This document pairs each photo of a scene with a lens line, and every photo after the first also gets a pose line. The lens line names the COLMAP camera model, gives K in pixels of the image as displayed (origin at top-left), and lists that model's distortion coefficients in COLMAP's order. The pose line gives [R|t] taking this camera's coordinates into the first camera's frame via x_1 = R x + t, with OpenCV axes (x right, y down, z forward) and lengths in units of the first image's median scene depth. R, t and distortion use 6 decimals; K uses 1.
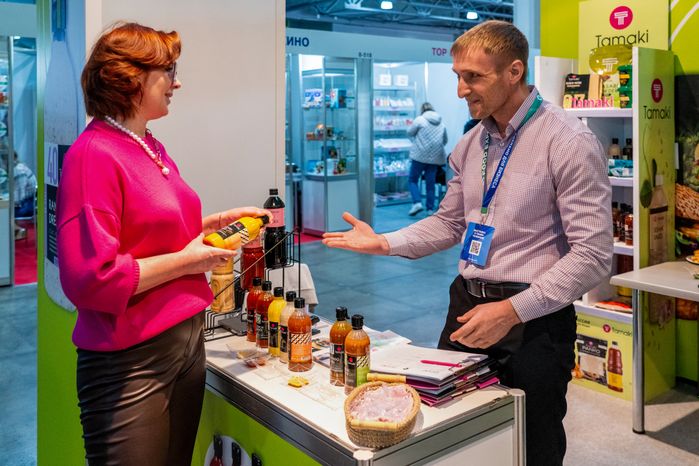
lens RADIAL K [[631.9, 0, 349.5], [0, 631.9, 233.0], [0, 0, 1]] dist [0.012256, 0.008158]
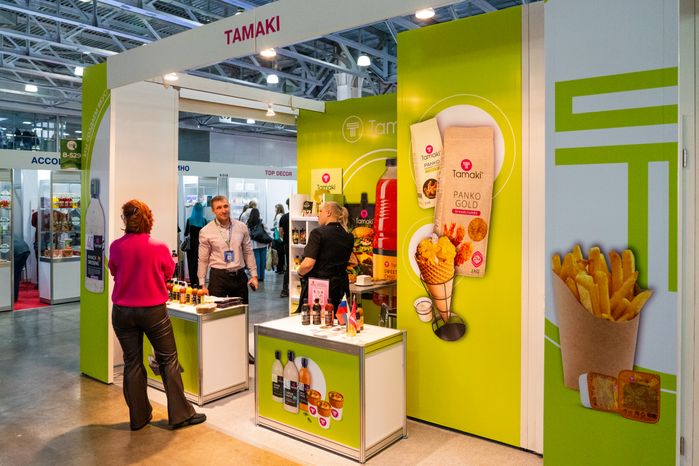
lens RADIAL K [[548.0, 0, 349.5], [0, 548.0, 233.0], [0, 0, 1]] dist [-0.008701, -0.001852]
pose [[0.976336, -0.002324, 0.216245, 0.071408], [0.027524, 0.993146, -0.113597, 0.093656], [-0.214499, 0.116861, 0.969708, -0.945110]]
